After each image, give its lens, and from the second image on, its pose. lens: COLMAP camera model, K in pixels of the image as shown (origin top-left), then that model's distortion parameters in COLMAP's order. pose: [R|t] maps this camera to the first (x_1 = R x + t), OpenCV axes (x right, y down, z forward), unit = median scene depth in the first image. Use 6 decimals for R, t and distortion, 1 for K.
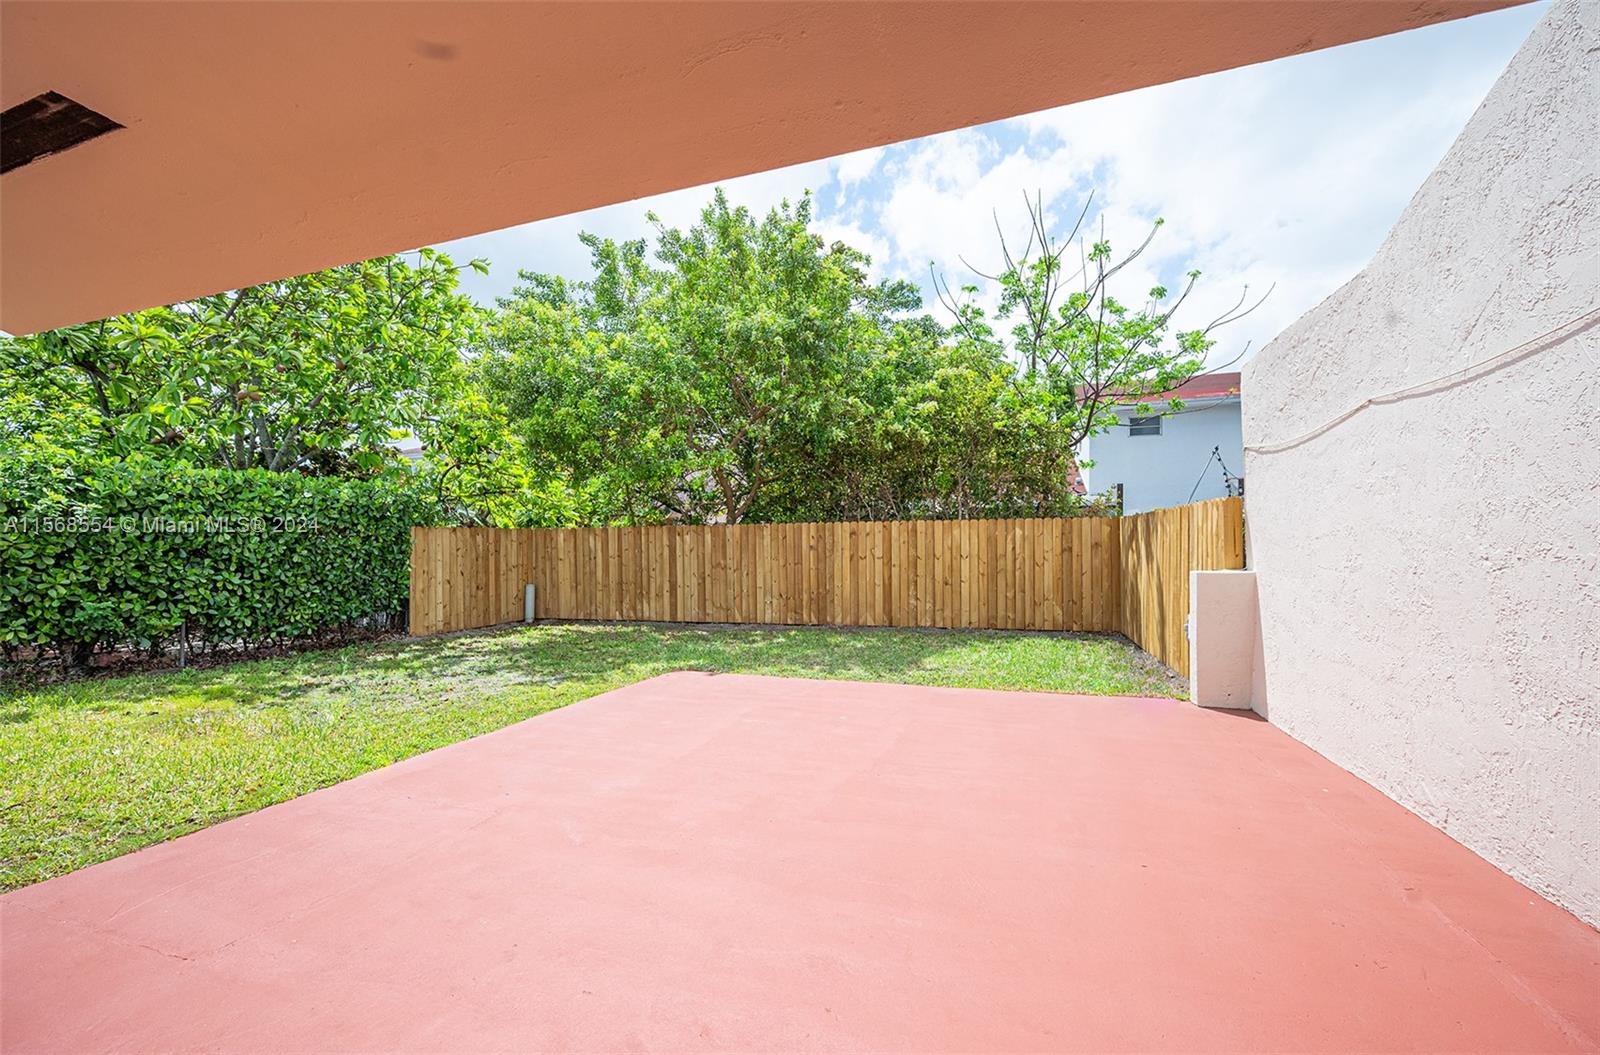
lens RADIAL K [[644.4, 0, 798.8], [0, 644.4, 559.4], [0, 0, 1]] dist [0.003395, -0.000151]
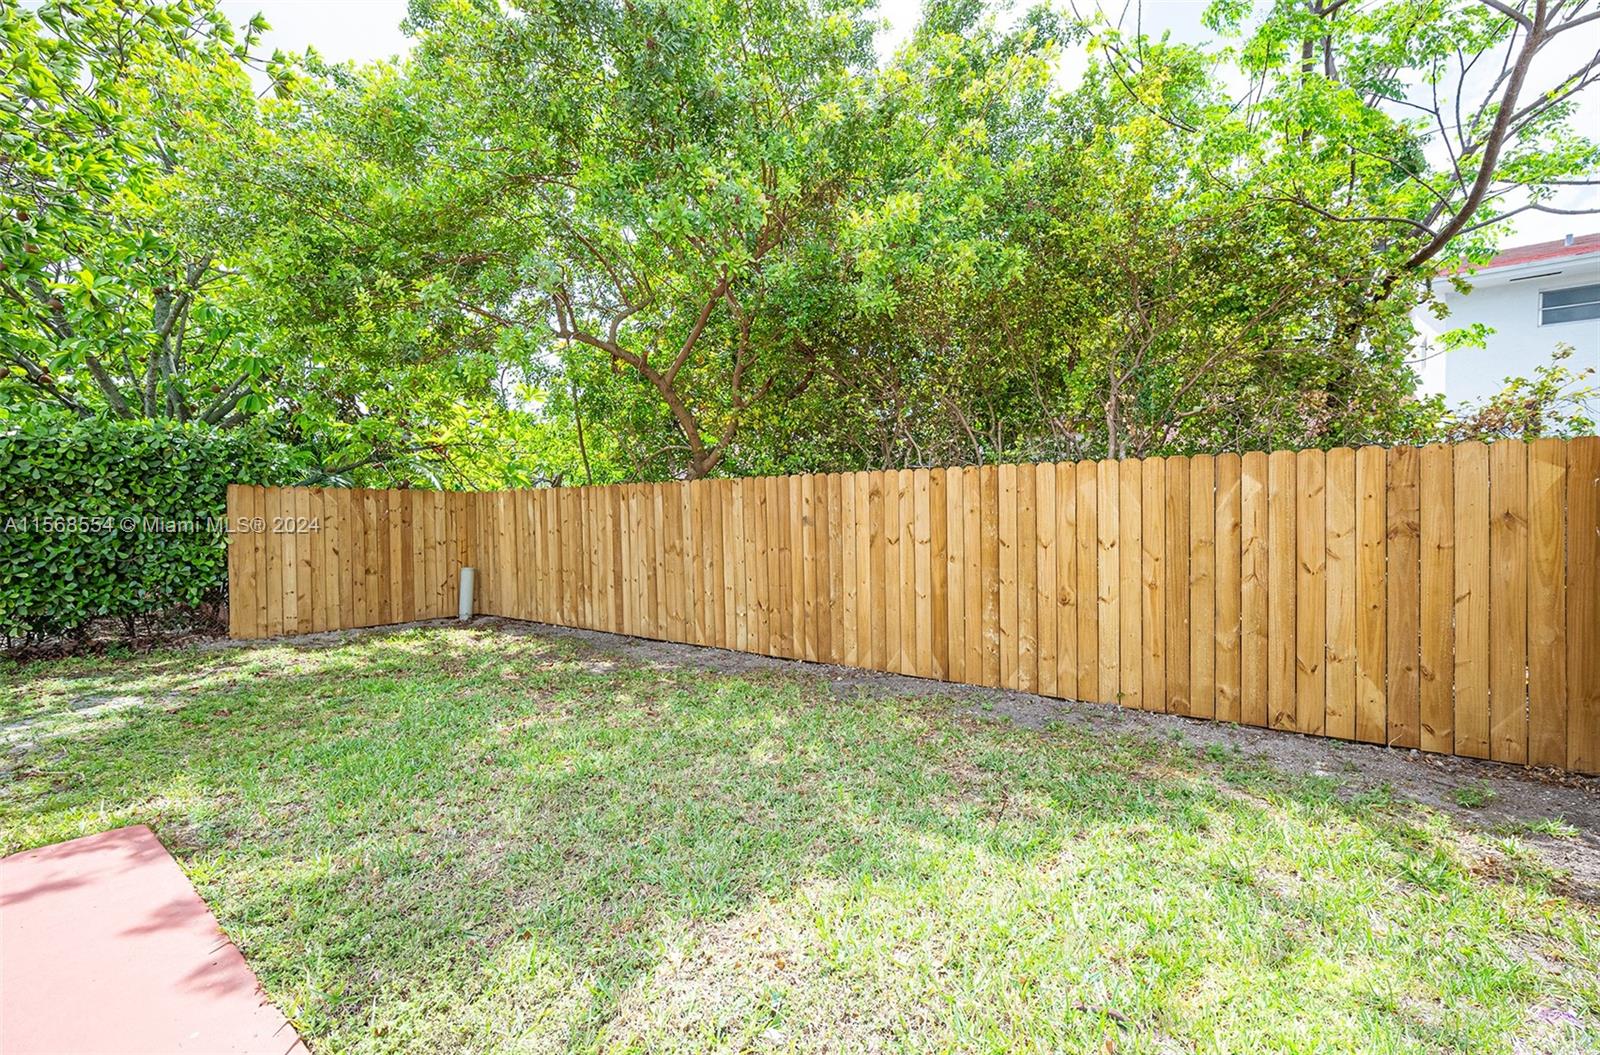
lens RADIAL K [[644.4, 0, 792.7], [0, 644.4, 530.9], [0, 0, 1]] dist [0.003395, -0.000151]
pose [[0.937335, 0.014938, -0.348110, 0.201250], [-0.016695, 0.999859, -0.002047, -0.008178], [0.348030, 0.007731, 0.937451, 0.491770]]
